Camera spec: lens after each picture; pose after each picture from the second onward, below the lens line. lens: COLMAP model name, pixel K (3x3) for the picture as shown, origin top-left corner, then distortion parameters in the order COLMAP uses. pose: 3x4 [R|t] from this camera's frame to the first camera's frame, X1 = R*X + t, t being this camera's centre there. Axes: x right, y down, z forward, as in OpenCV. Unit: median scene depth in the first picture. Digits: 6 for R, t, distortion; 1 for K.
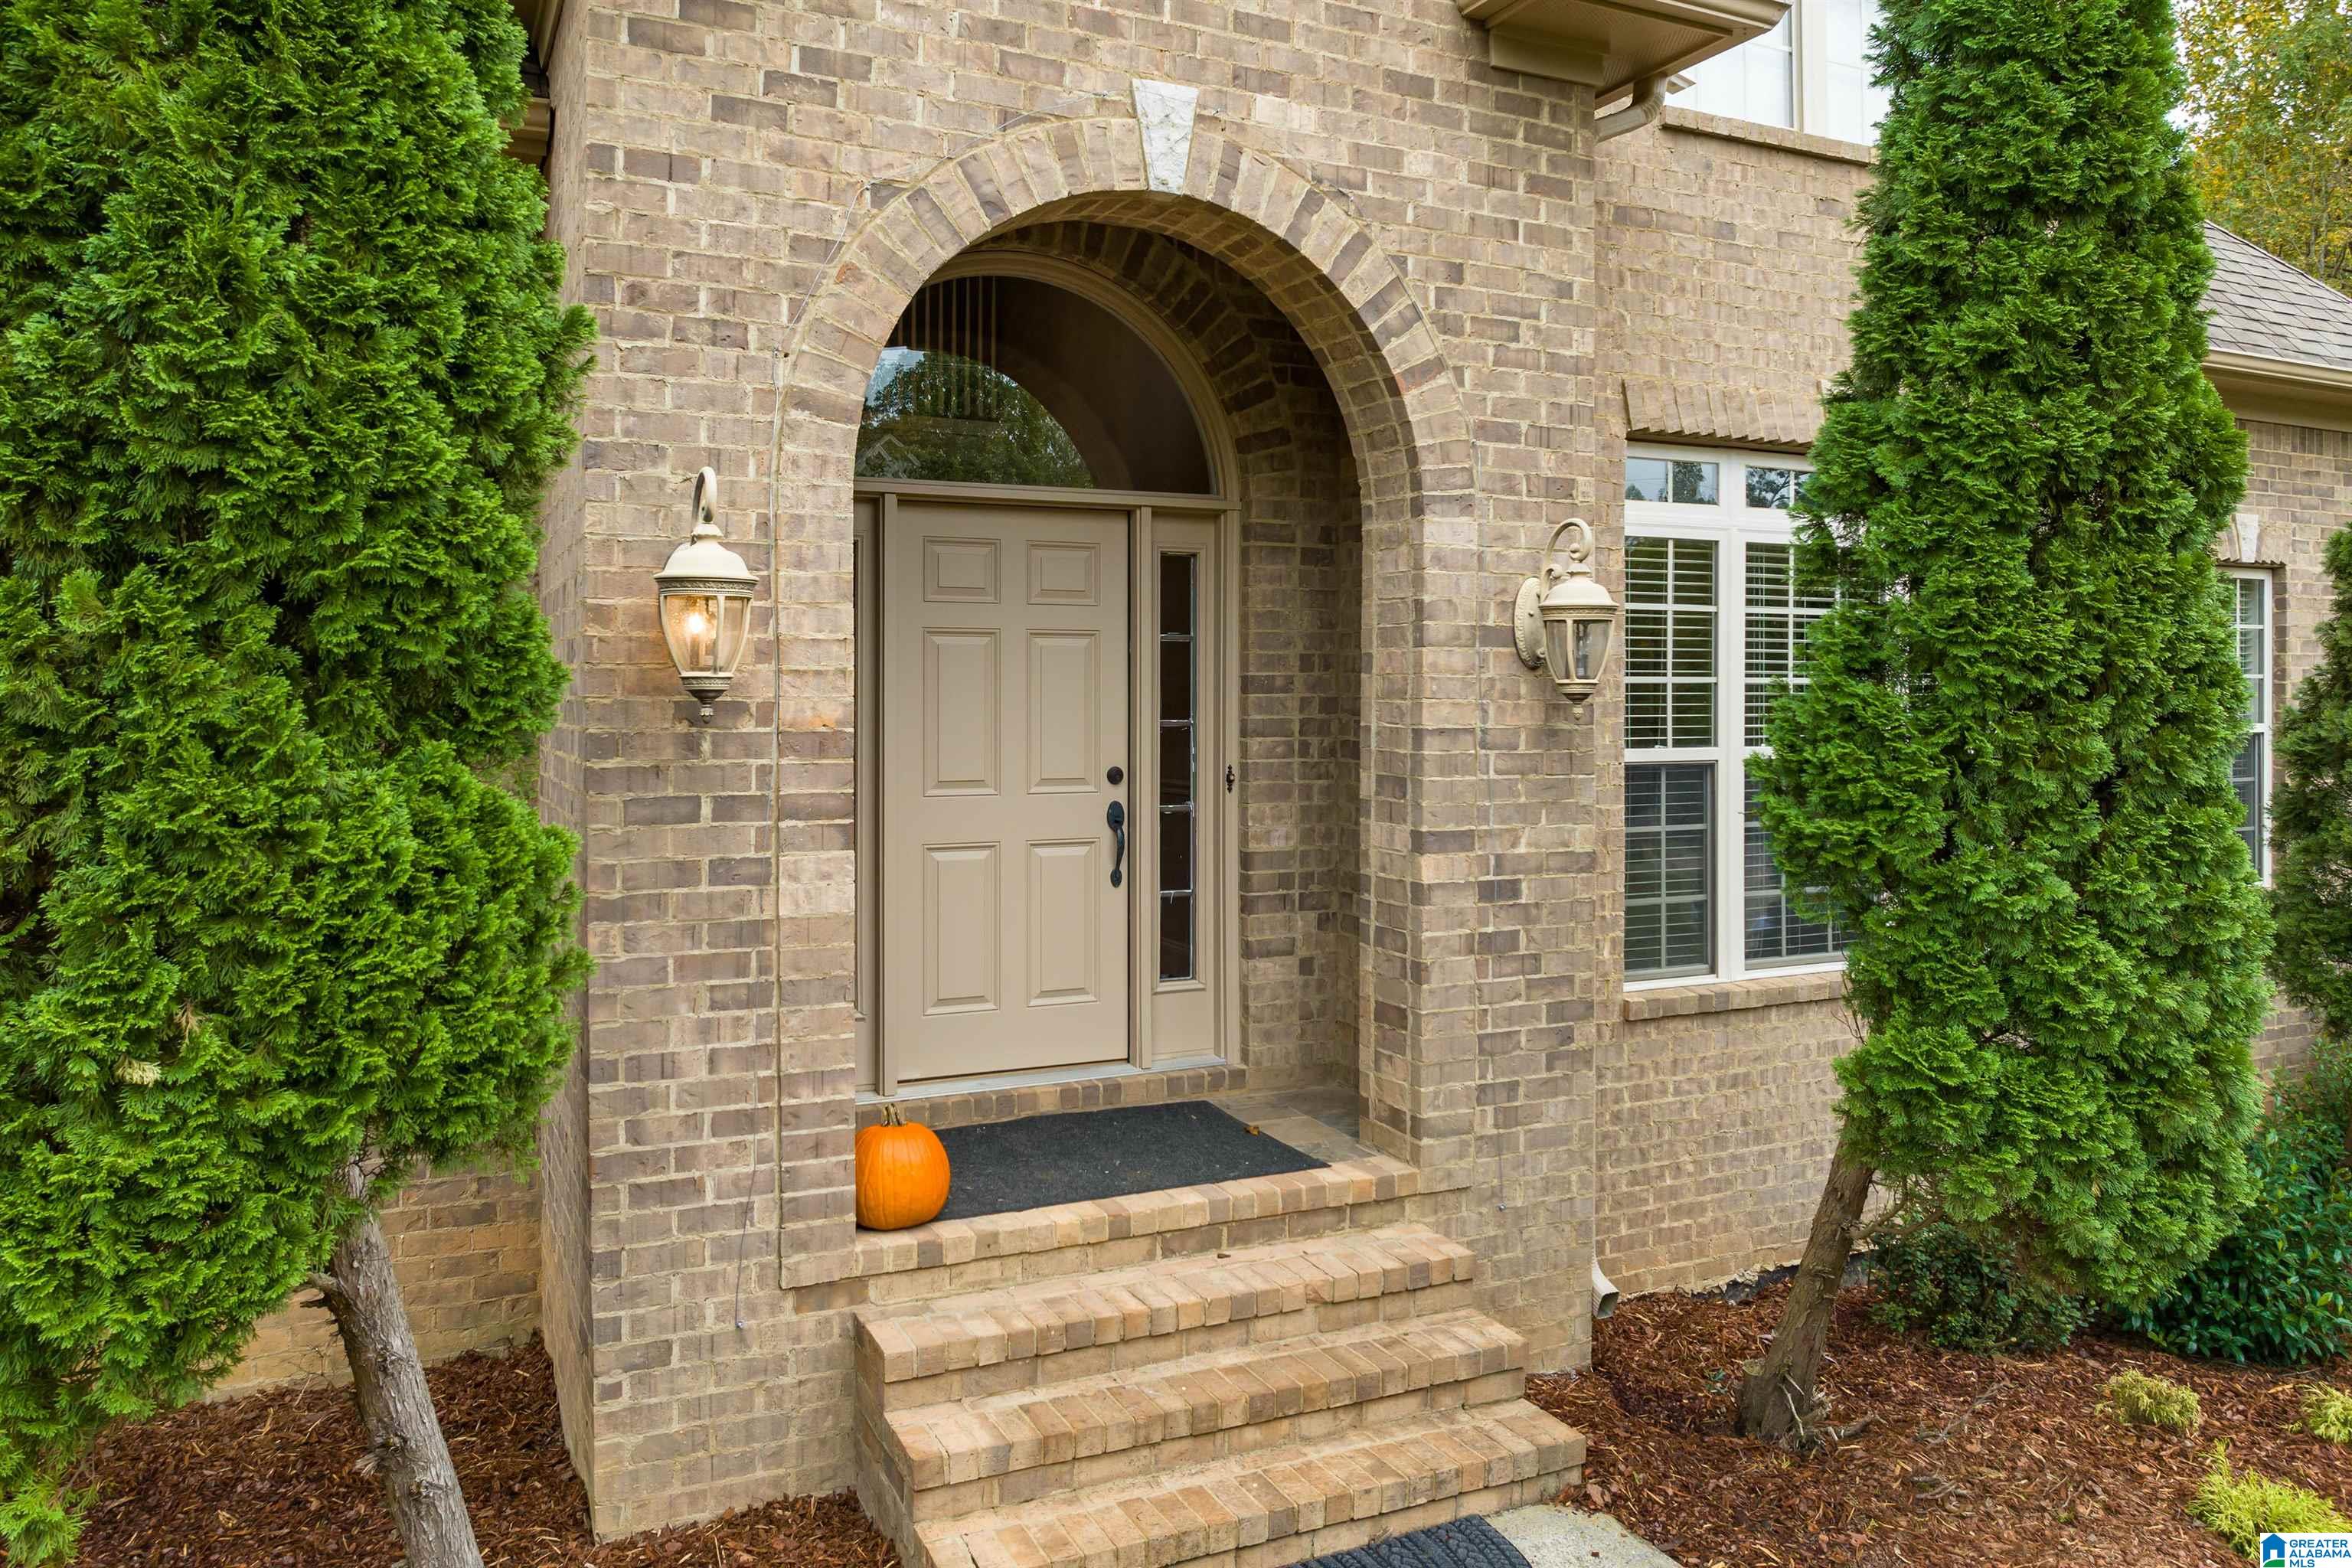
lens RADIAL K [[1672.8, 0, 1191.8], [0, 1672.8, 698.5], [0, 0, 1]] dist [-0.045751, 0.010213]
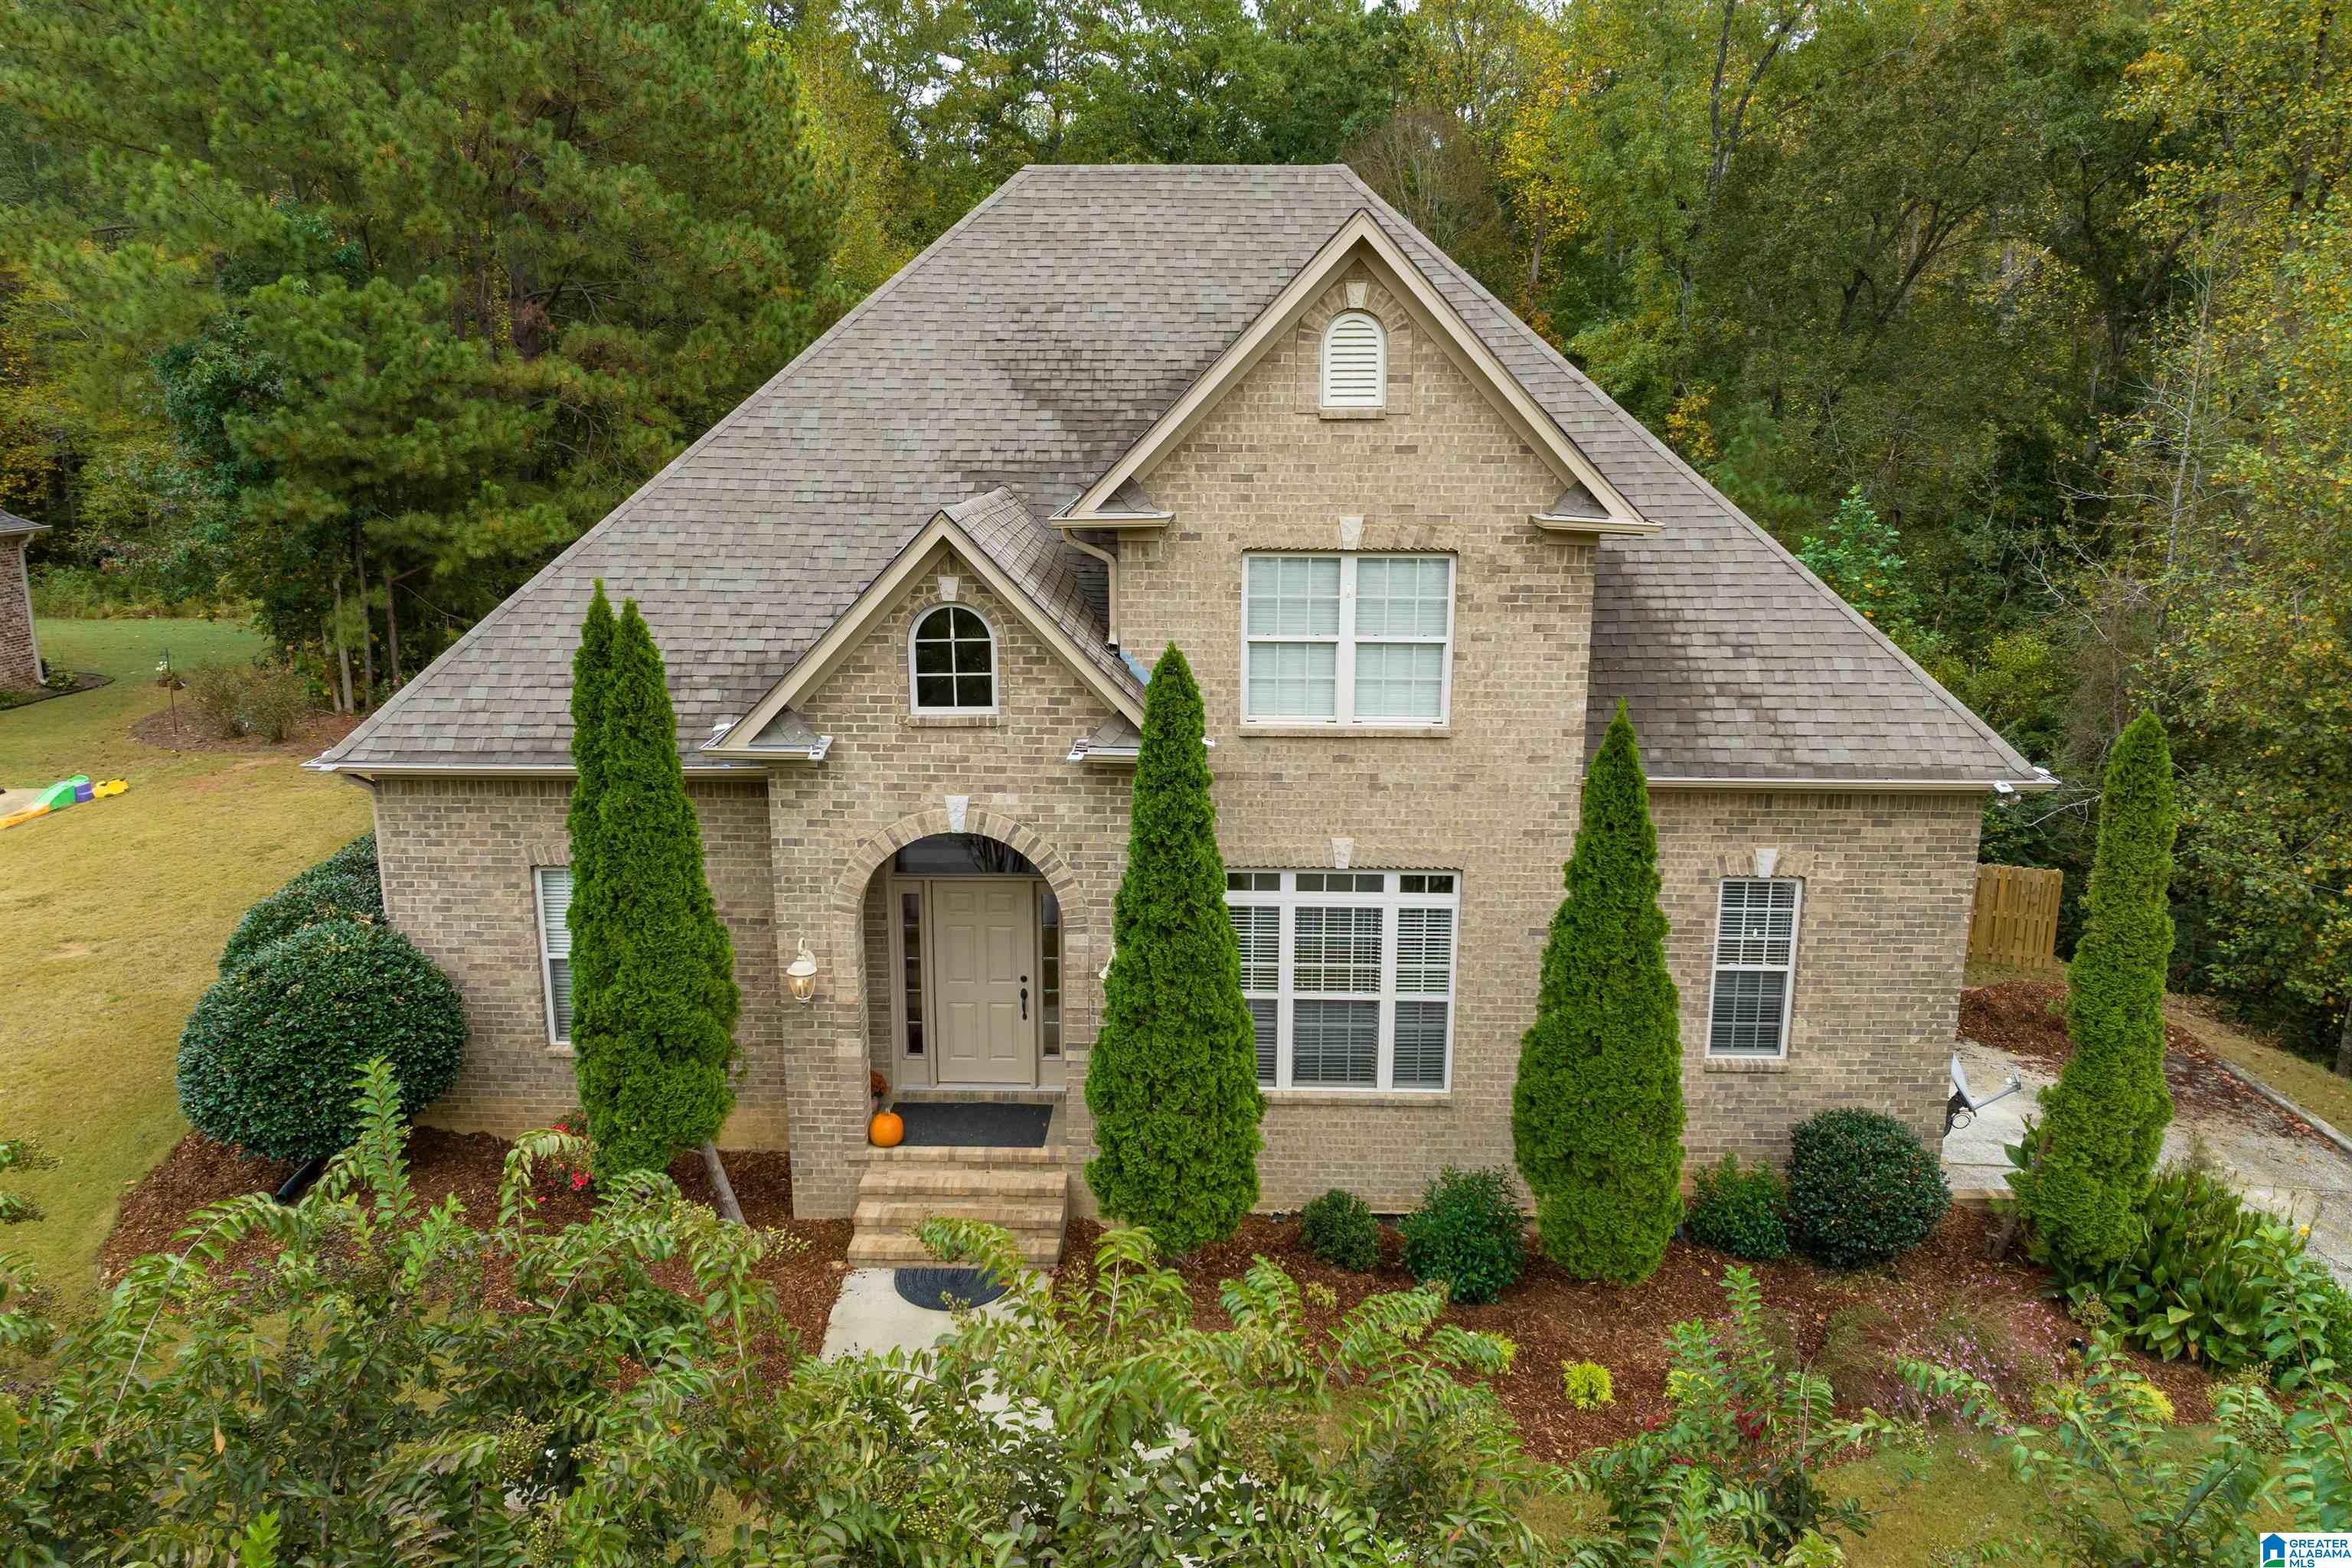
lens RADIAL K [[1672.8, 0, 1201.1], [0, 1672.8, 775.8], [0, 0, 1]] dist [-0.045751, 0.010213]
pose [[0.897791, 0.104315, -0.427890, 1.486411], [-0.008508, 0.975472, 0.219959, -0.969133], [0.440340, -0.193837, 0.876657, -1.253868]]
